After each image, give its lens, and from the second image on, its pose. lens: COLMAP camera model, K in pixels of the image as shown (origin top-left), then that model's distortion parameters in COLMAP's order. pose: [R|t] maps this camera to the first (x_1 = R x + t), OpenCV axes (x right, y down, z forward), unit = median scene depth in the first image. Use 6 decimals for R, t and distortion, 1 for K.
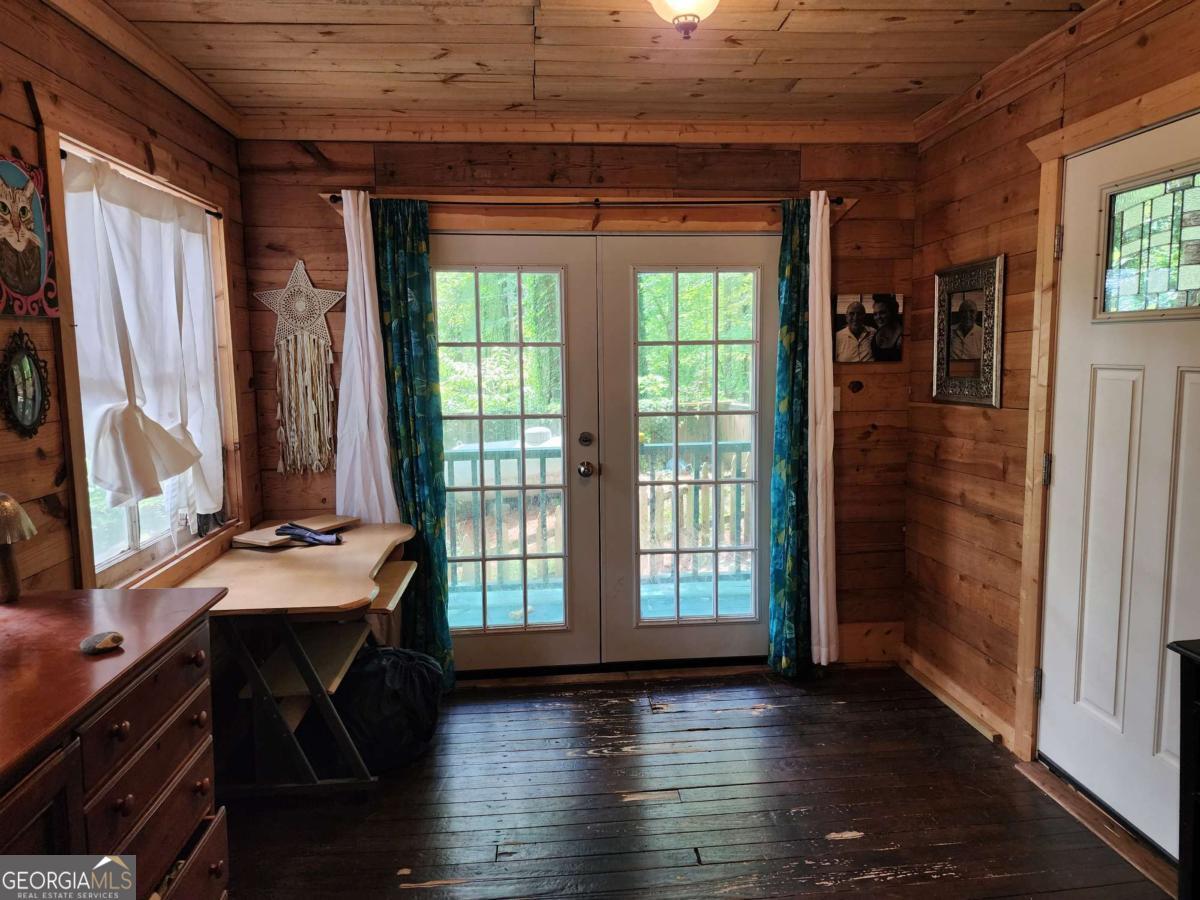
lens RADIAL K [[791.7, 0, 602.5], [0, 791.7, 442.0], [0, 0, 1]] dist [0.002937, -0.016072]
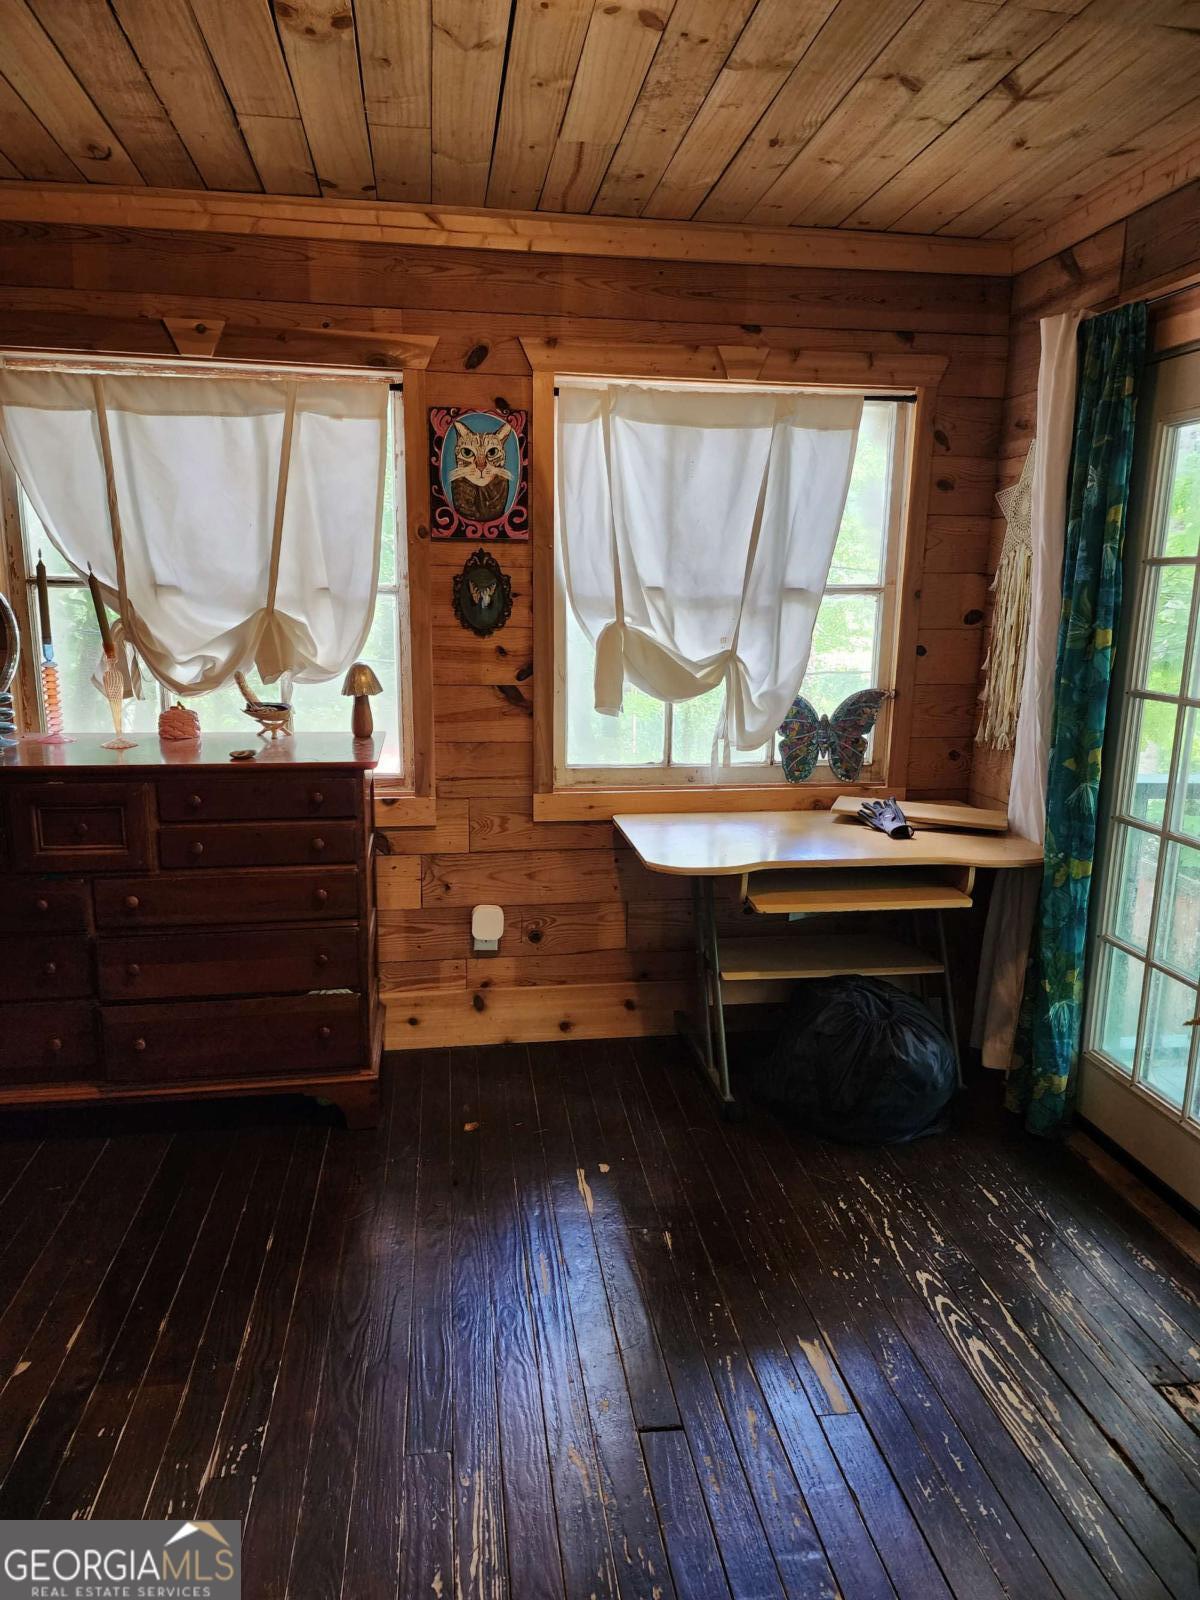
lens RADIAL K [[1055.6, 0, 604.4], [0, 1055.6, 811.8], [0, 0, 1]] dist [0.002937, -0.016072]
pose [[0.066290, 0.215379, -0.974278, 0.816290], [-0.126229, 0.970391, 0.205931, -0.086069], [0.989784, 0.109331, 0.091514, 0.868461]]
